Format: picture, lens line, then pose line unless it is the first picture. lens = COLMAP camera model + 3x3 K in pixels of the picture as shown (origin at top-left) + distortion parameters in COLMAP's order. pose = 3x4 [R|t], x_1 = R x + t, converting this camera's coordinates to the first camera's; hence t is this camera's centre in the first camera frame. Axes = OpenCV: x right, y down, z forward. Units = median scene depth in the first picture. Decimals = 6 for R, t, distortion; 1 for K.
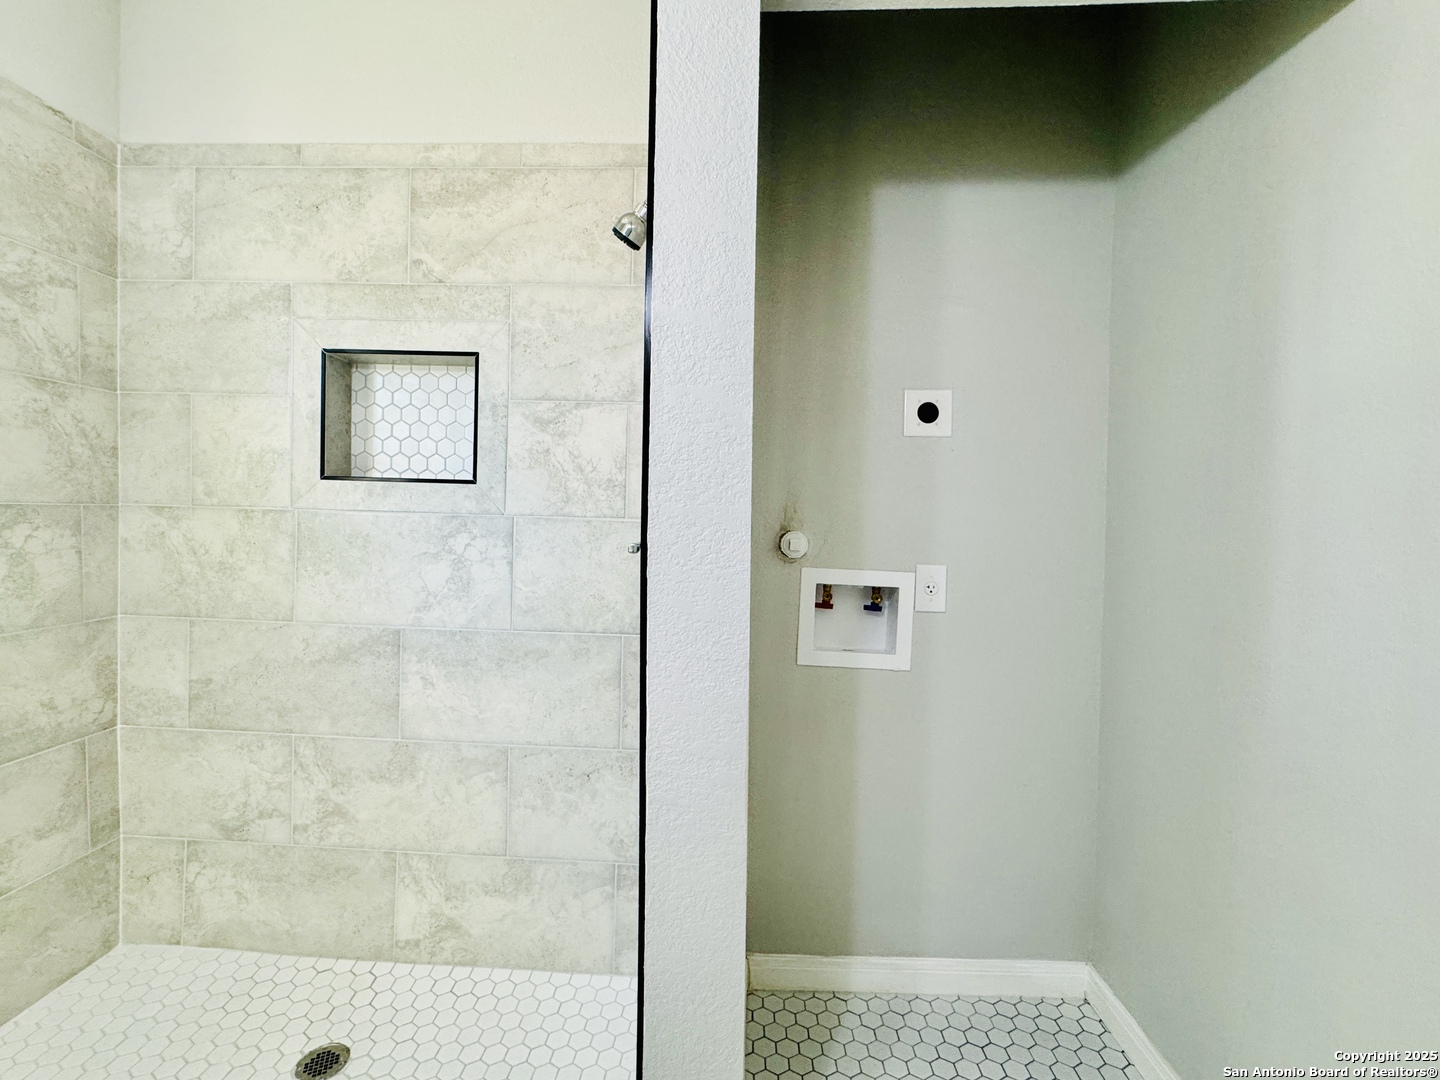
lens RADIAL K [[629.9, 0, 718.9], [0, 629.9, 536.3], [0, 0, 1]] dist [-0.001888, -0.000785]
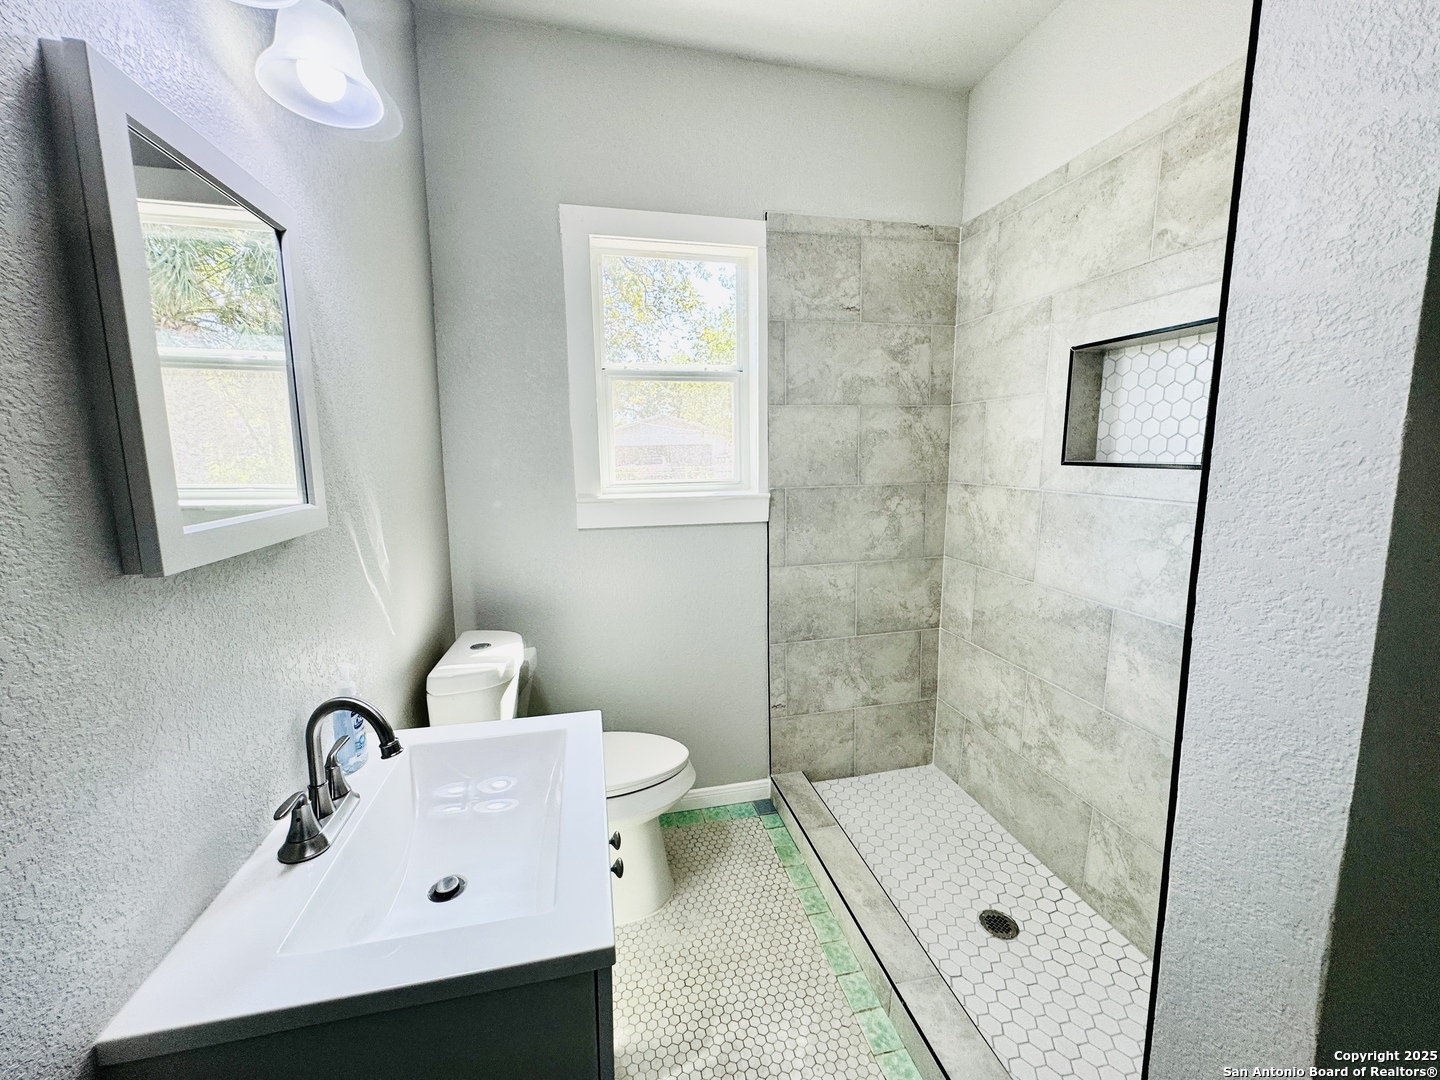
lens RADIAL K [[571.7, 0, 720.8], [0, 571.7, 537.8], [0, 0, 1]] dist [-0.001960, 0.000002]
pose [[0.272382, 0.113073, -0.955522, 0.207707], [-0.011113, 0.993374, 0.114384, -0.070513], [0.962125, -0.020538, 0.271833, 0.116446]]
